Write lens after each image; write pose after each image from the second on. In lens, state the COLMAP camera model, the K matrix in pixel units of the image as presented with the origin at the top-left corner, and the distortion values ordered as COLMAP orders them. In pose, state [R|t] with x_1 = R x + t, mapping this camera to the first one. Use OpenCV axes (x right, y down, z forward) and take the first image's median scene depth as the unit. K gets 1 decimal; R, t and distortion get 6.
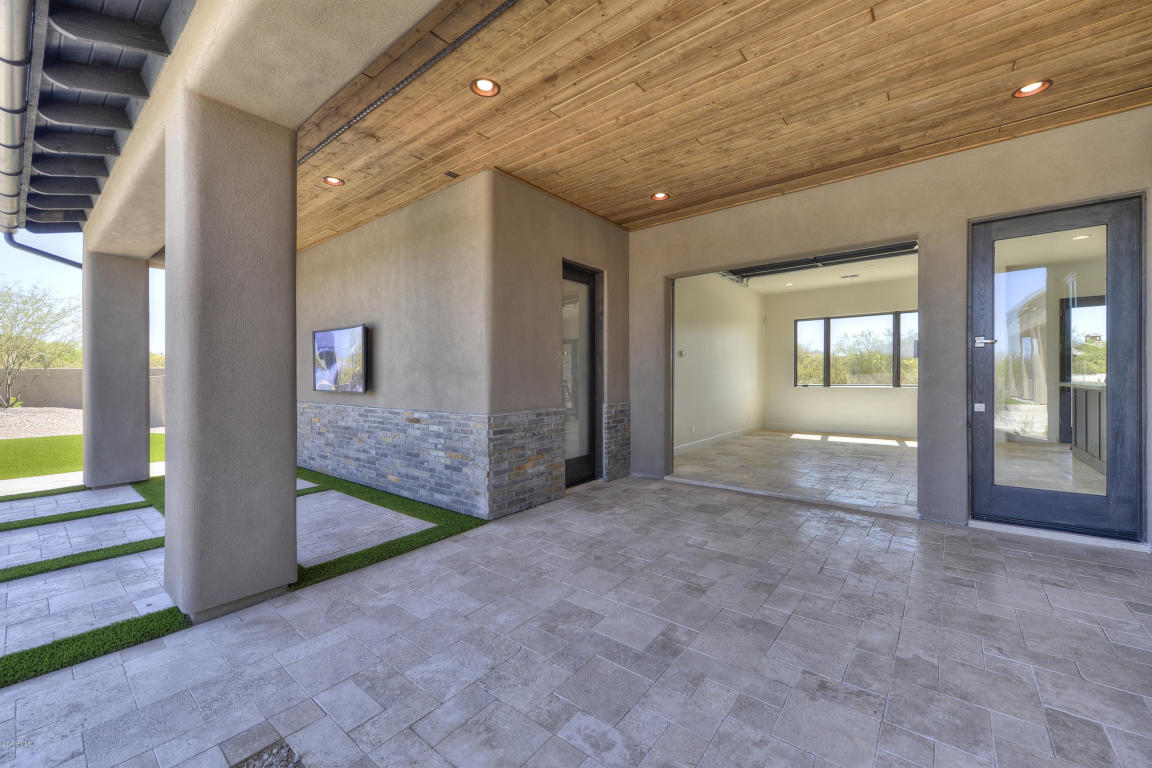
lens RADIAL K [[453.8, 0, 573.5], [0, 453.8, 377.5], [0, 0, 1]] dist [-0.000284, -0.000021]
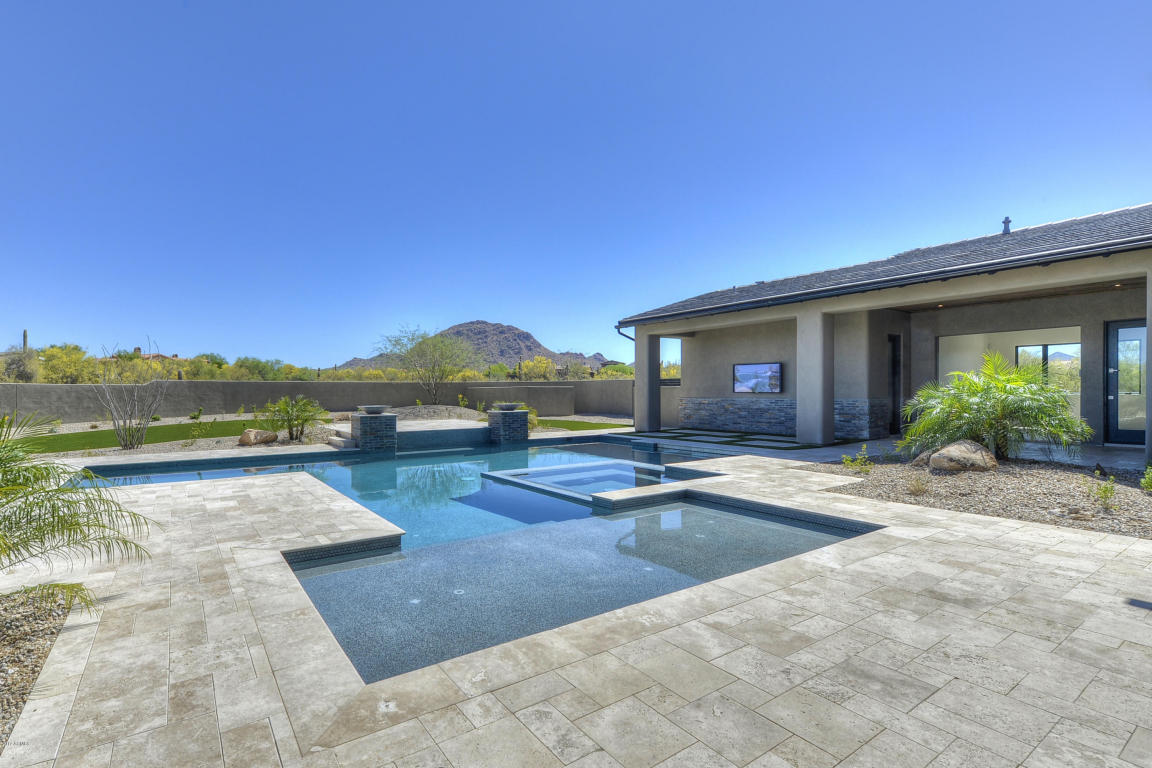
lens RADIAL K [[521.3, 0, 497.7], [0, 521.3, 392.4], [0, 0, 1]] dist [0.000032, -0.000494]
pose [[0.945784, 0.002529, -0.324787, -1.223445], [-0.001205, 0.999990, 0.004279, 0.028127], [0.324794, -0.003656, 0.945778, -2.534754]]
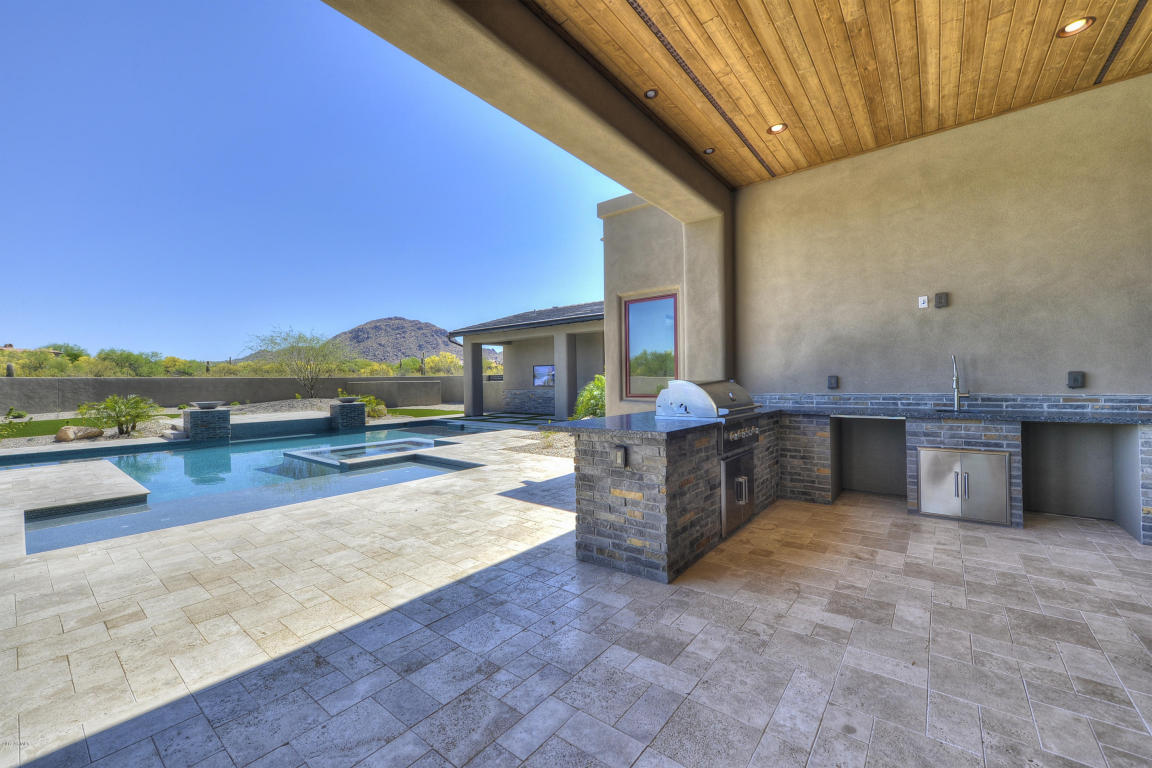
lens RADIAL K [[451.4, 0, 573.5], [0, 451.4, 383.0], [0, 0, 1]] dist [0.003361, 0.000395]
pose [[0.999963, -0.006984, 0.005107, -0.455864], [0.006955, 0.999959, 0.005746, -0.008161], [-0.005147, -0.005710, 0.999970, -2.967277]]
